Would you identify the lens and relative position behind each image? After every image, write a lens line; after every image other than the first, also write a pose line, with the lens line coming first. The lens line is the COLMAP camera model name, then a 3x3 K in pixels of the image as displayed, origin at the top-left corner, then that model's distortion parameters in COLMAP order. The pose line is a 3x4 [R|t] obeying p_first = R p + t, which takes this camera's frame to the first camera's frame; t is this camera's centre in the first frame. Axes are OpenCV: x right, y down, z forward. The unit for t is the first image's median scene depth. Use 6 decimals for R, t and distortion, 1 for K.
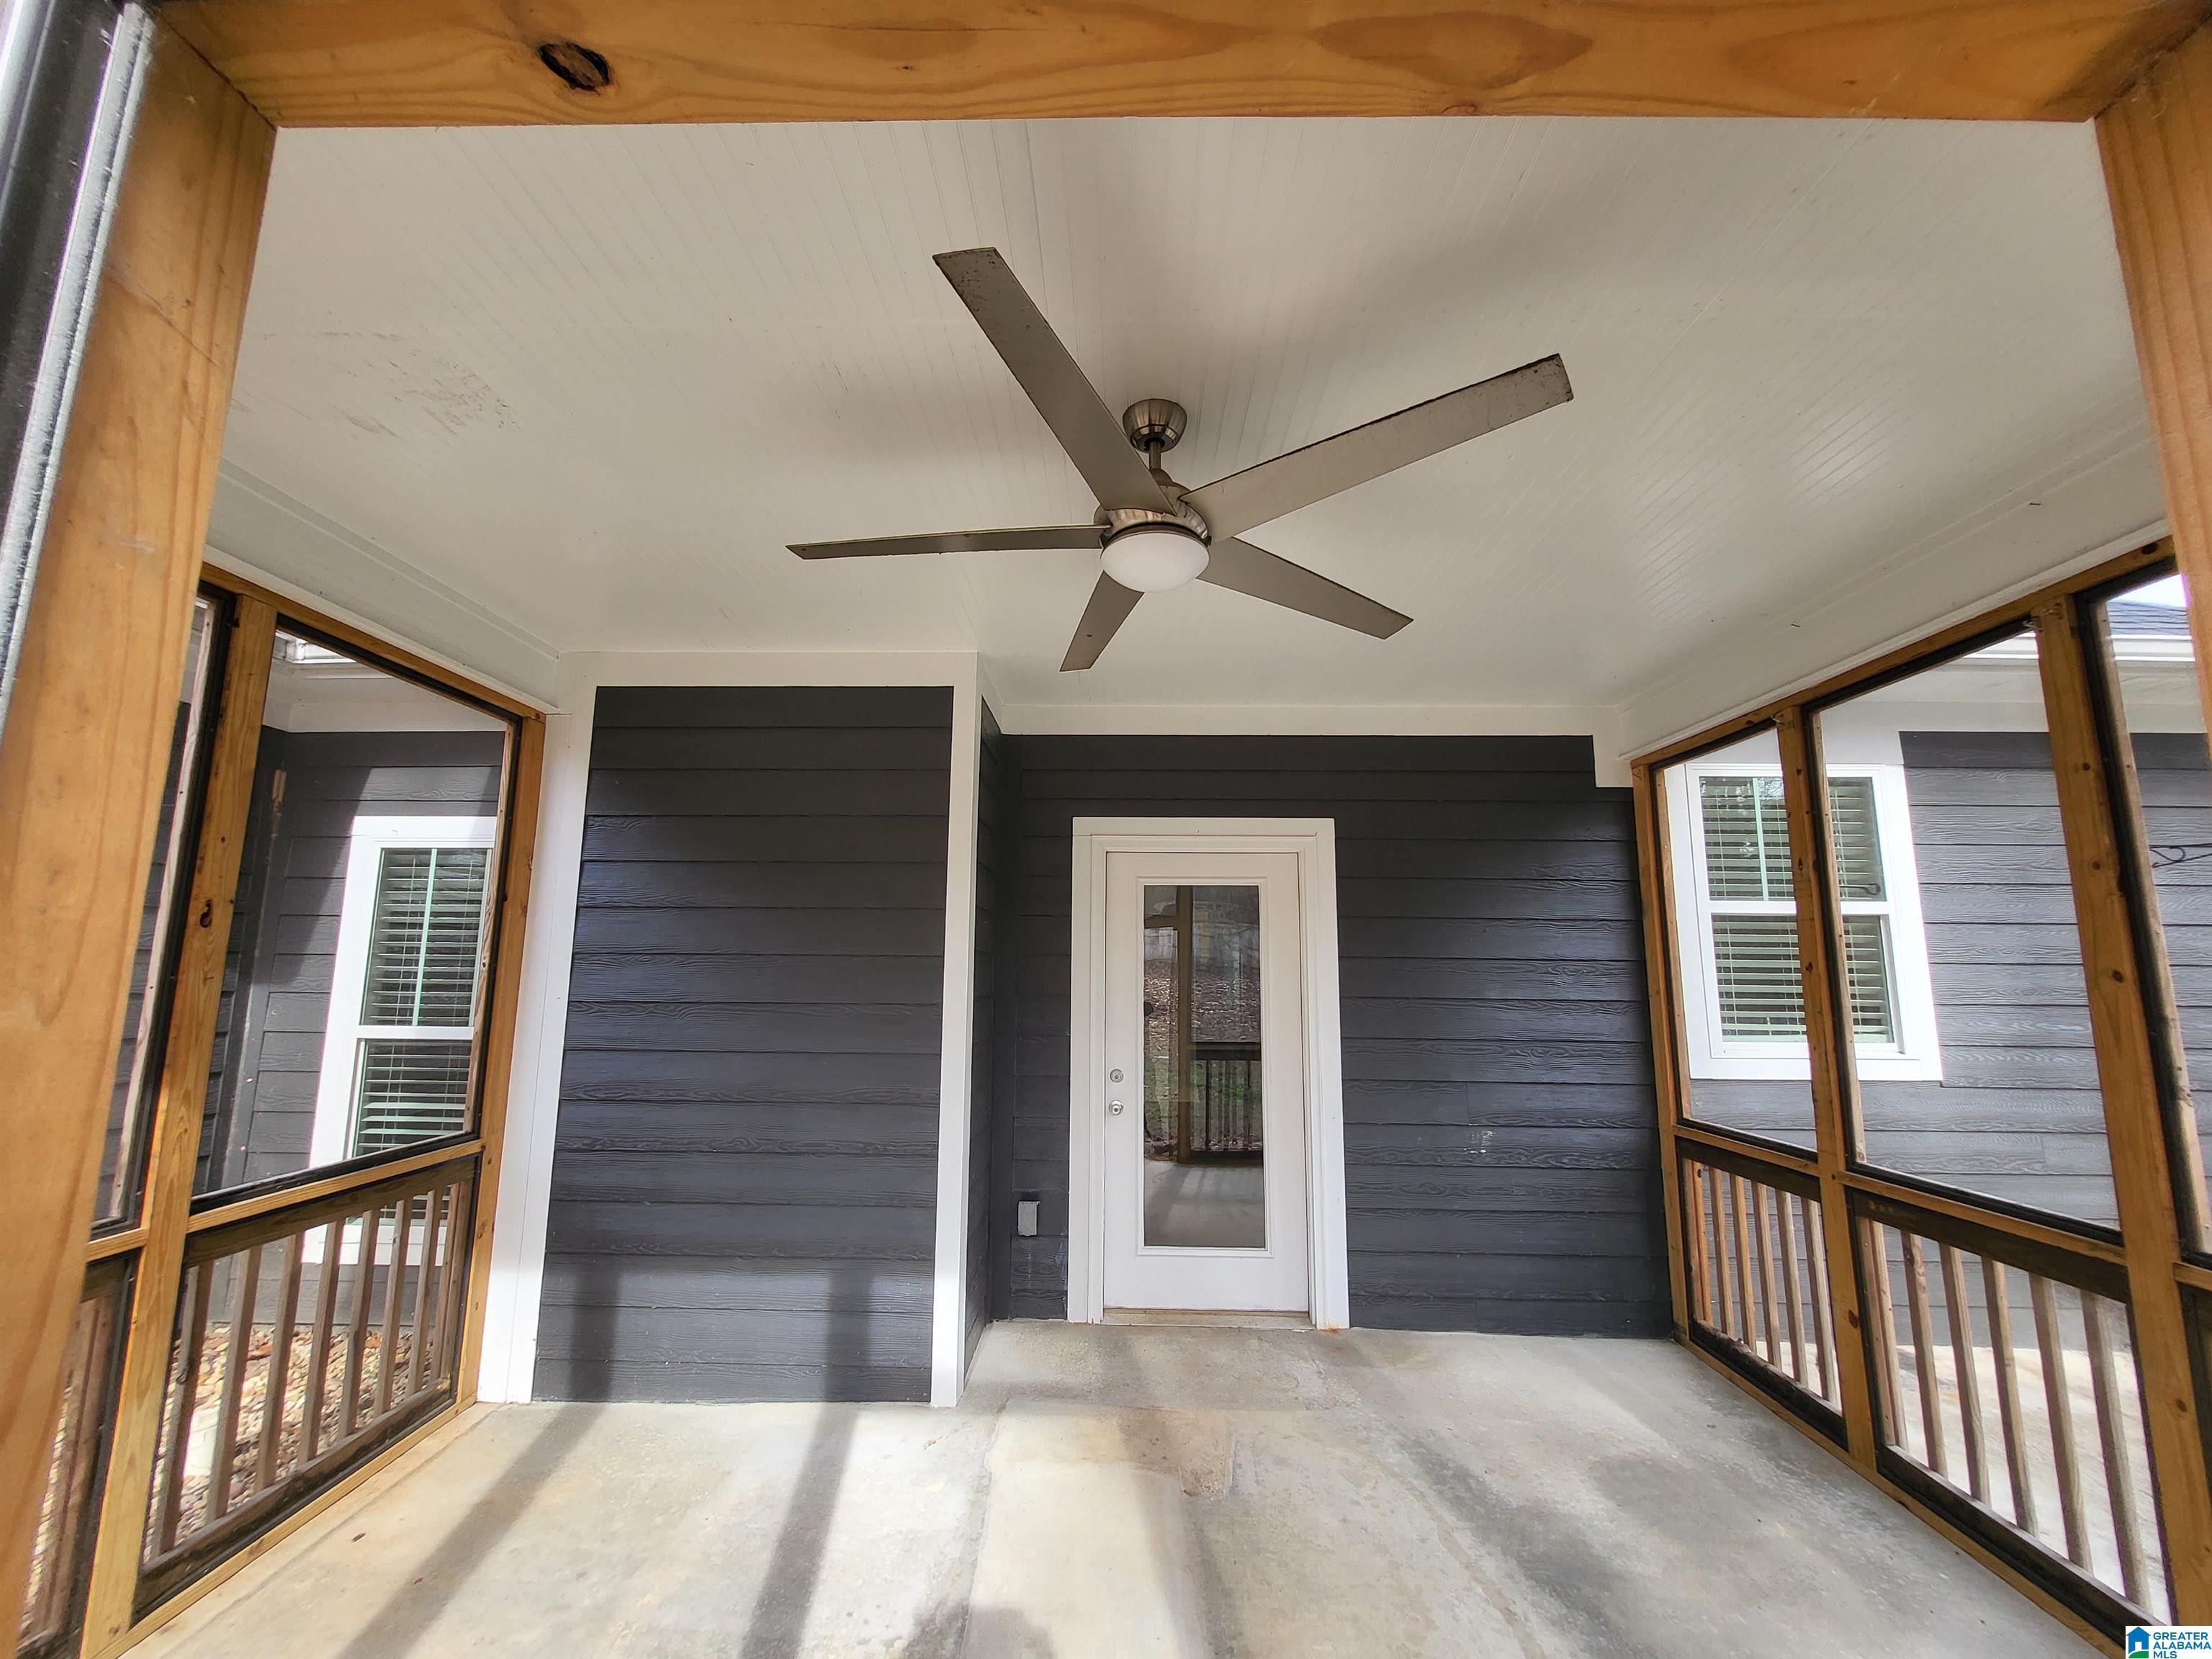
lens RADIAL K [[884.6, 0, 1106.0], [0, 884.6, 829.5], [0, 0, 1]] dist [0.000757, 0.000064]
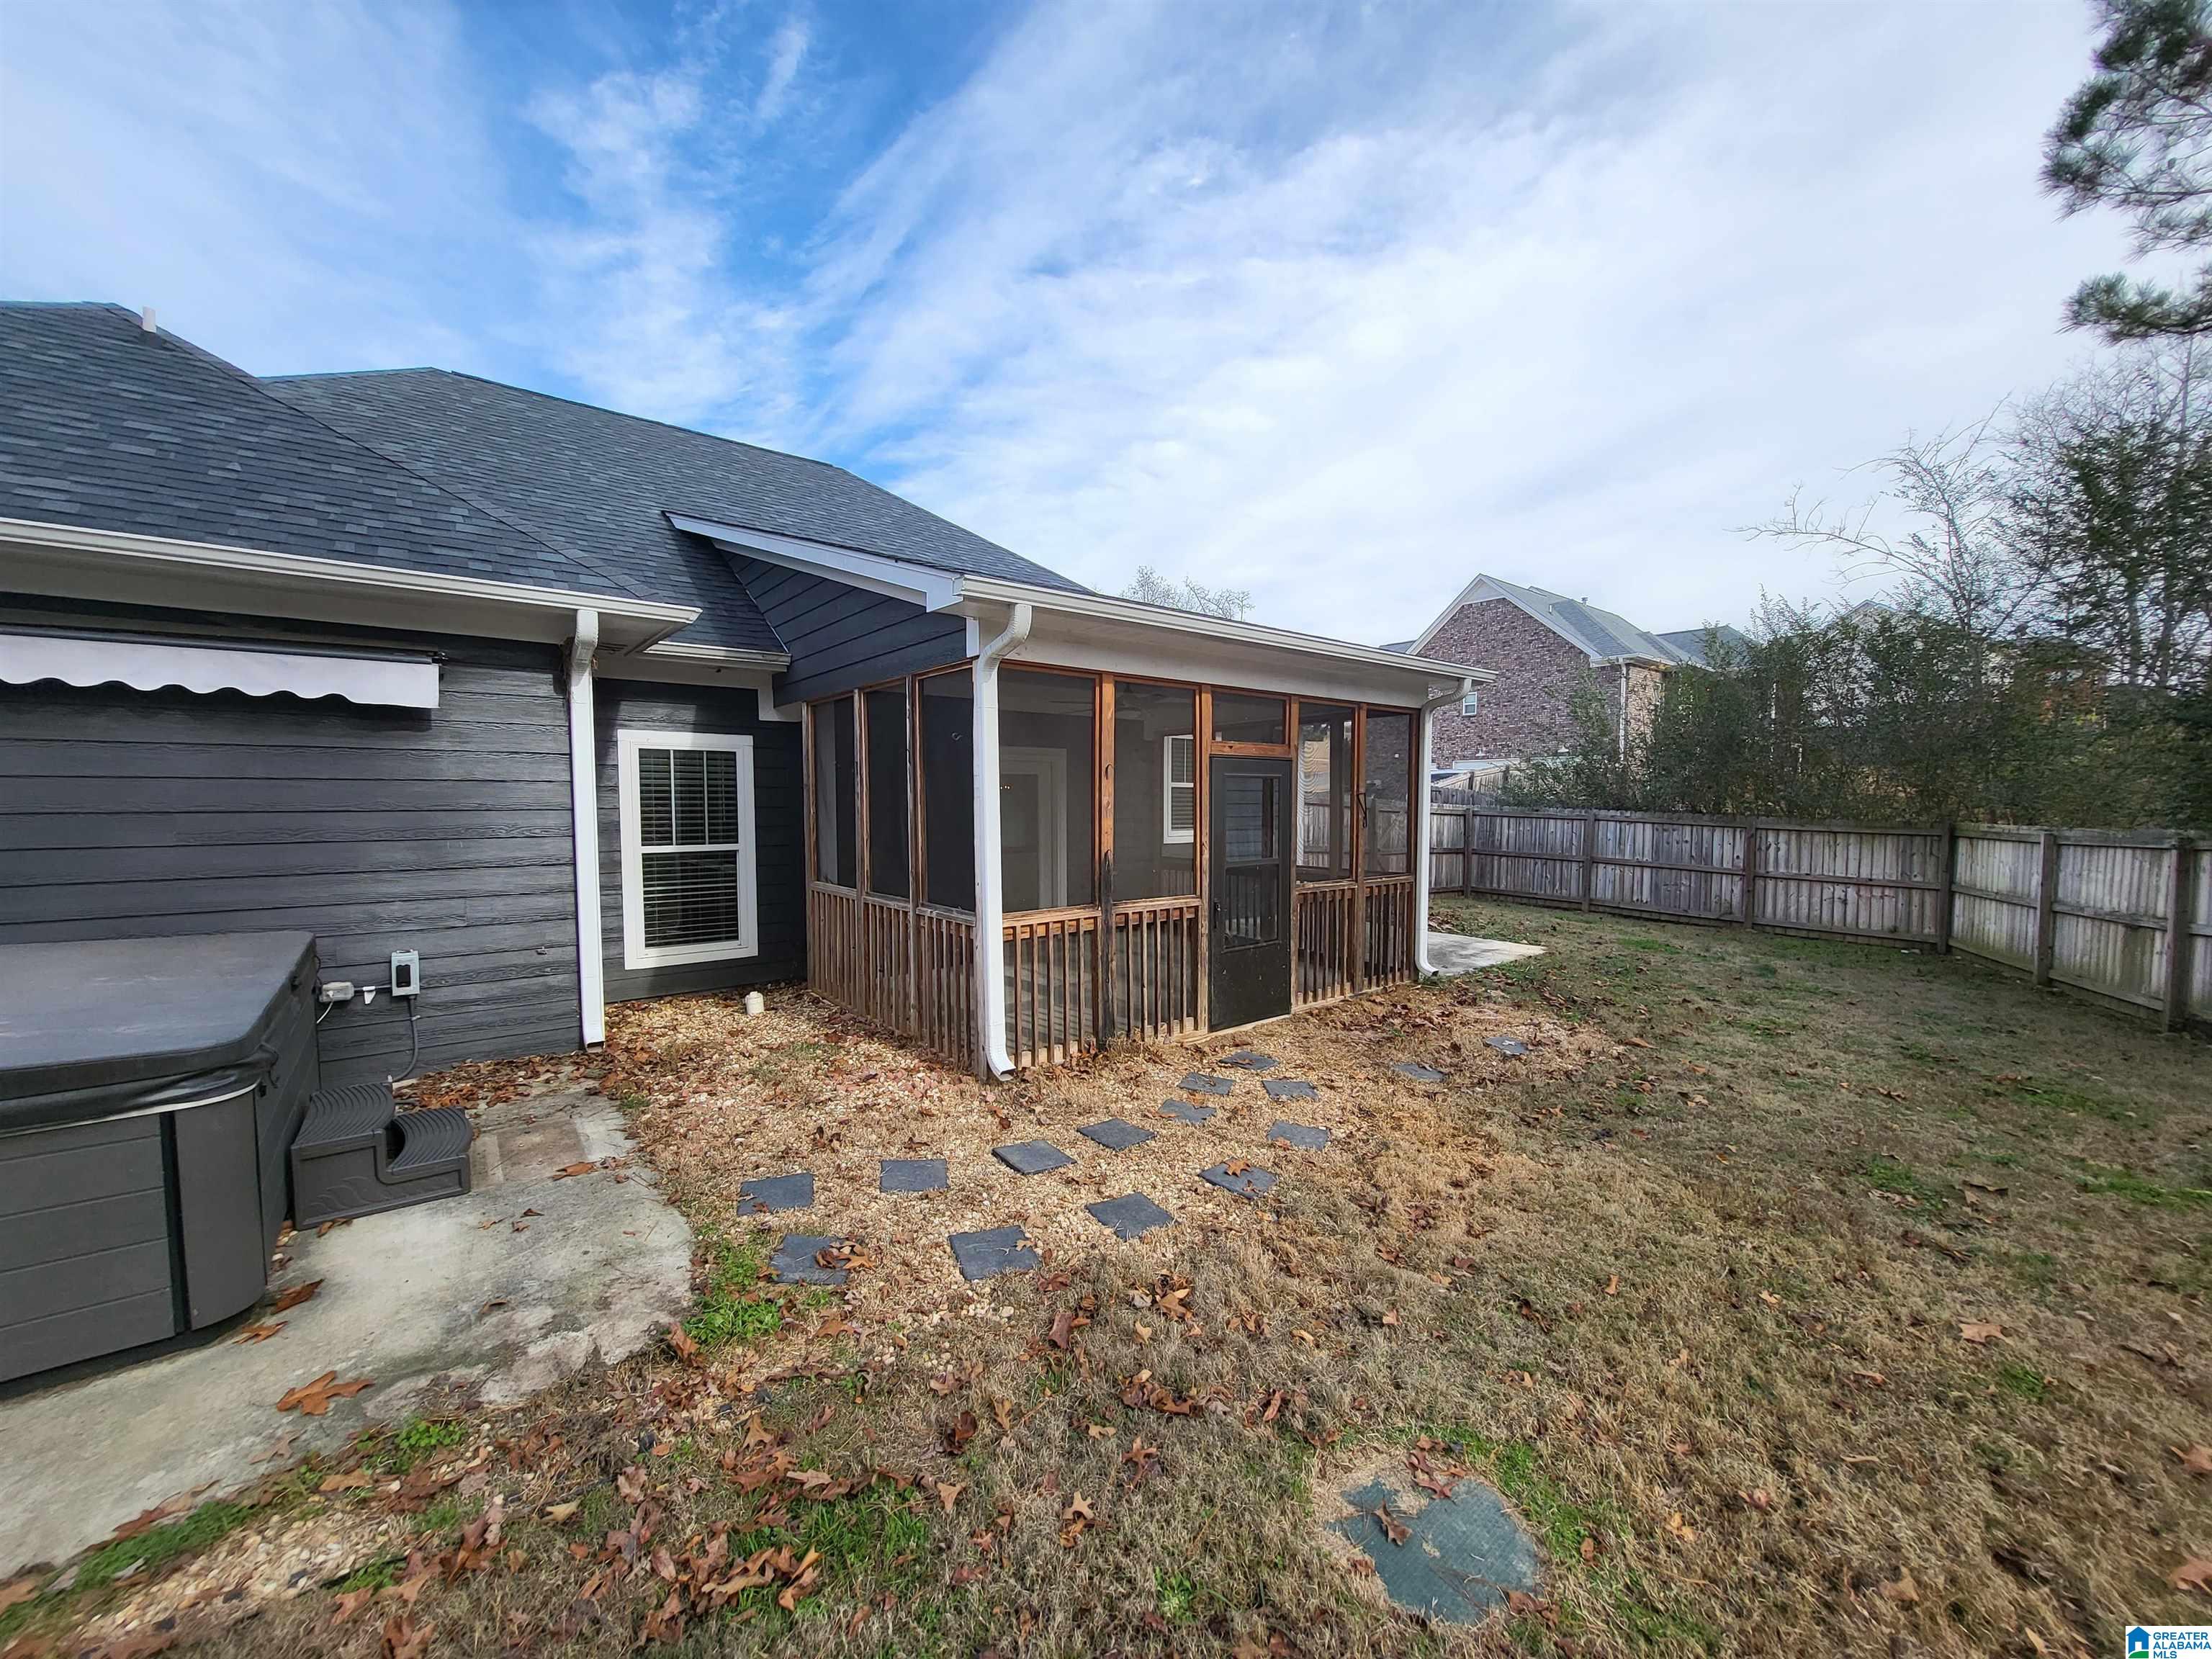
lens RADIAL K [[884.6, 0, 1106.0], [0, 884.6, 829.5], [0, 0, 1]] dist [0.000757, 0.000064]
pose [[0.755287, -0.029619, 0.654725, -1.309316], [-0.090891, 0.984592, 0.149393, -0.173772], [-0.649061, -0.172343, 0.740957, -0.973254]]
